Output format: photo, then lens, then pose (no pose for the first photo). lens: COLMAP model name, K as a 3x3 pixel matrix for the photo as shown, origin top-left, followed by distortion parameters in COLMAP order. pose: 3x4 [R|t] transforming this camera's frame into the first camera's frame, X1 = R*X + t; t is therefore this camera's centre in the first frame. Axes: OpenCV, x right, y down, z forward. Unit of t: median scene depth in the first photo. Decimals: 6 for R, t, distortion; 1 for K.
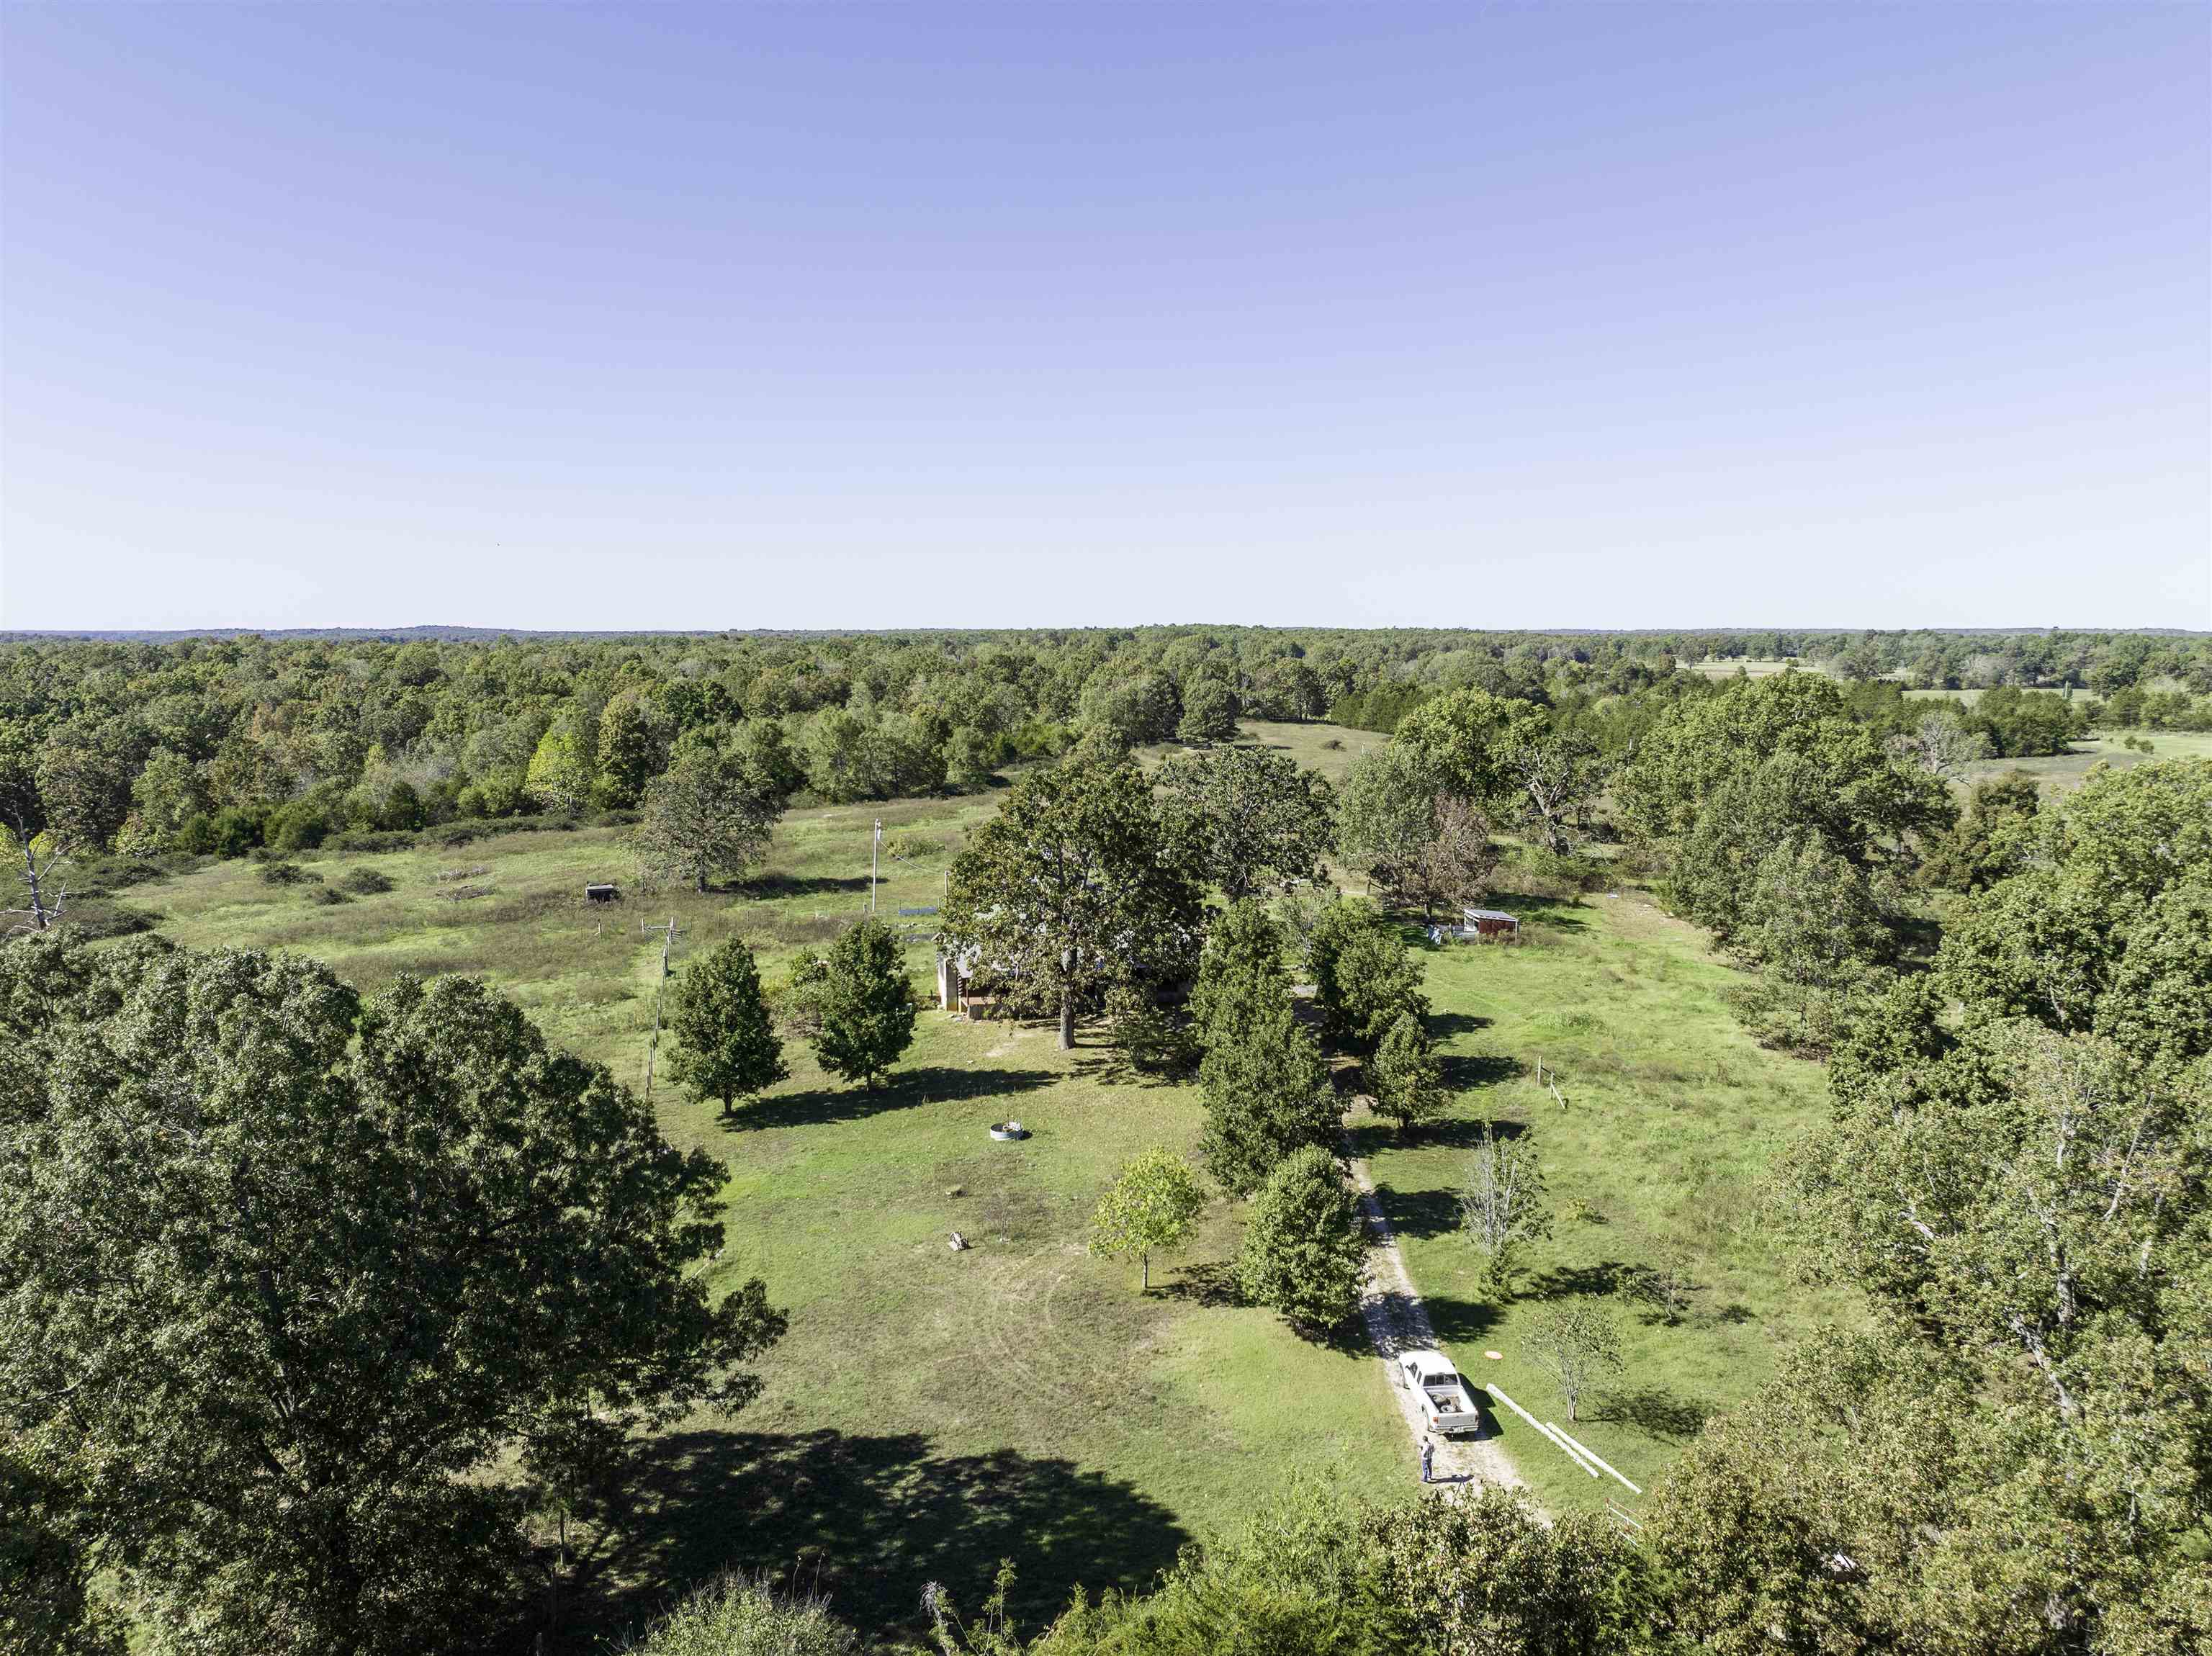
lens RADIAL K [[1559.7, 0, 1115.4], [0, 1559.7, 827.6], [0, 0, 1]] dist [-0.037518, 0.020703]
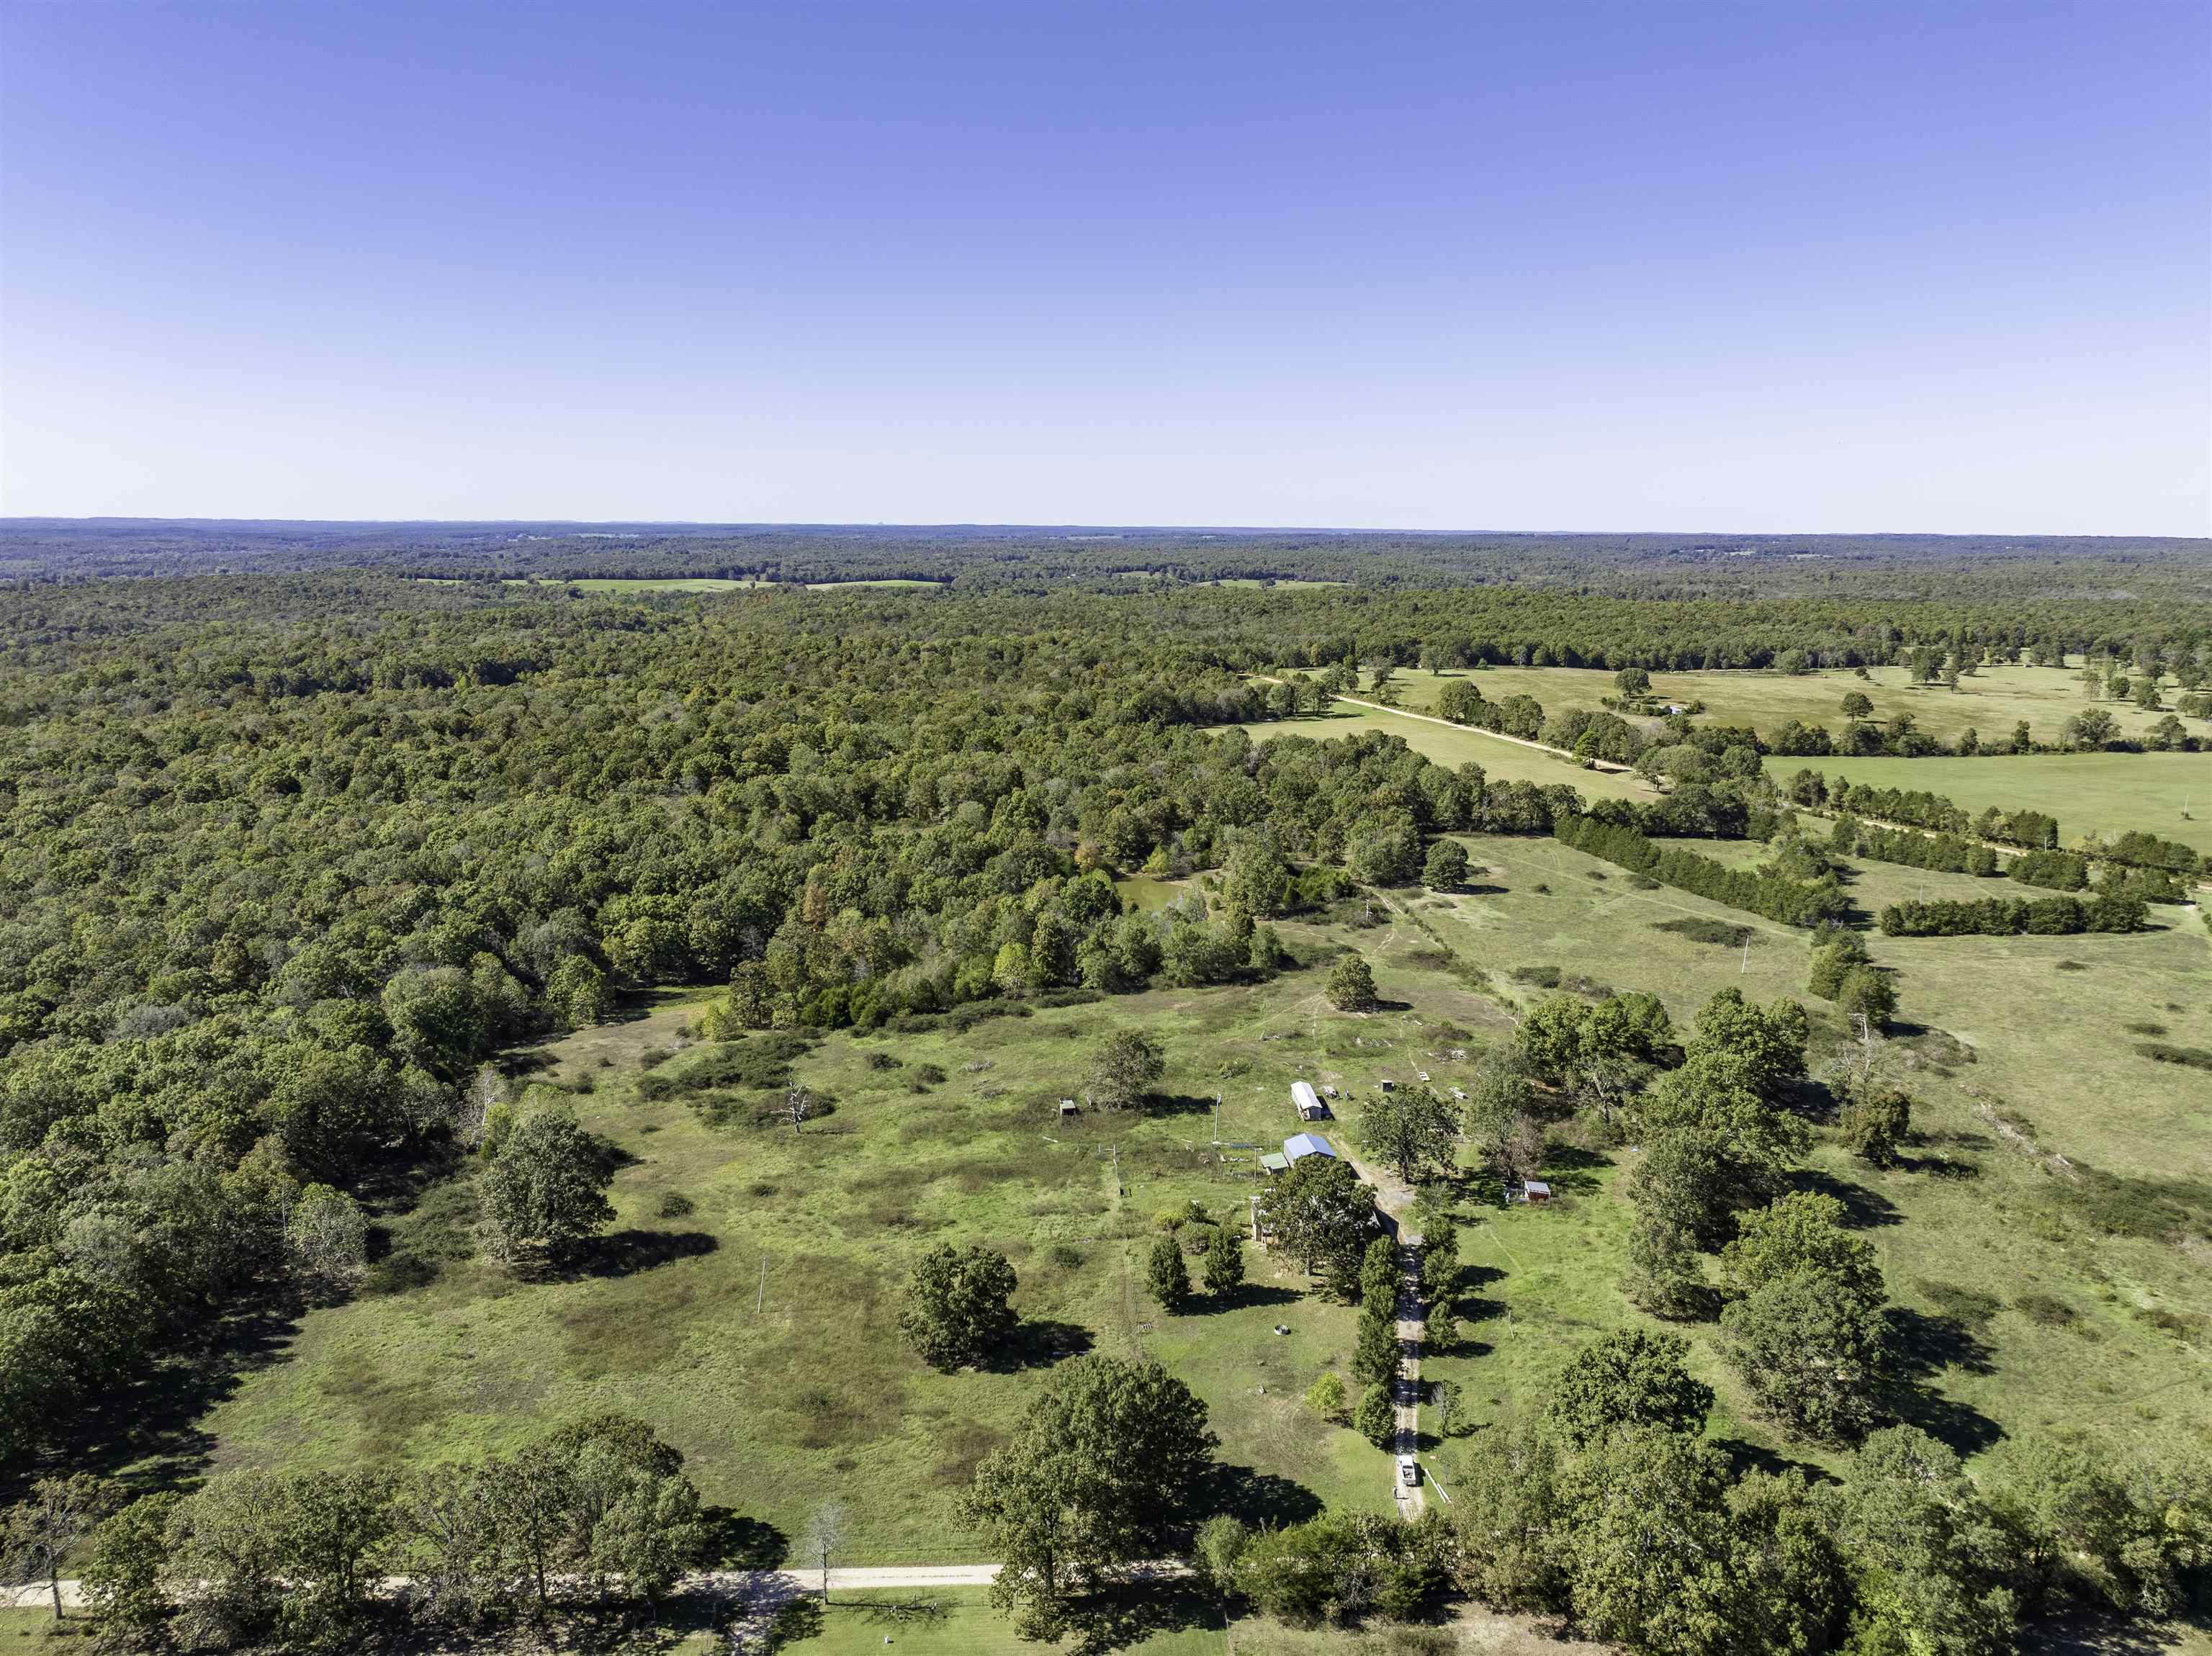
lens RADIAL K [[1559.7, 0, 1115.4], [0, 1559.7, 827.6], [0, 0, 1]] dist [-0.037518, 0.020703]
pose [[0.982619, 0.039774, -0.181321, 0.065542], [-0.026599, 0.996864, 0.074526, -0.574972], [0.183717, -0.068408, 0.980596, -1.054426]]
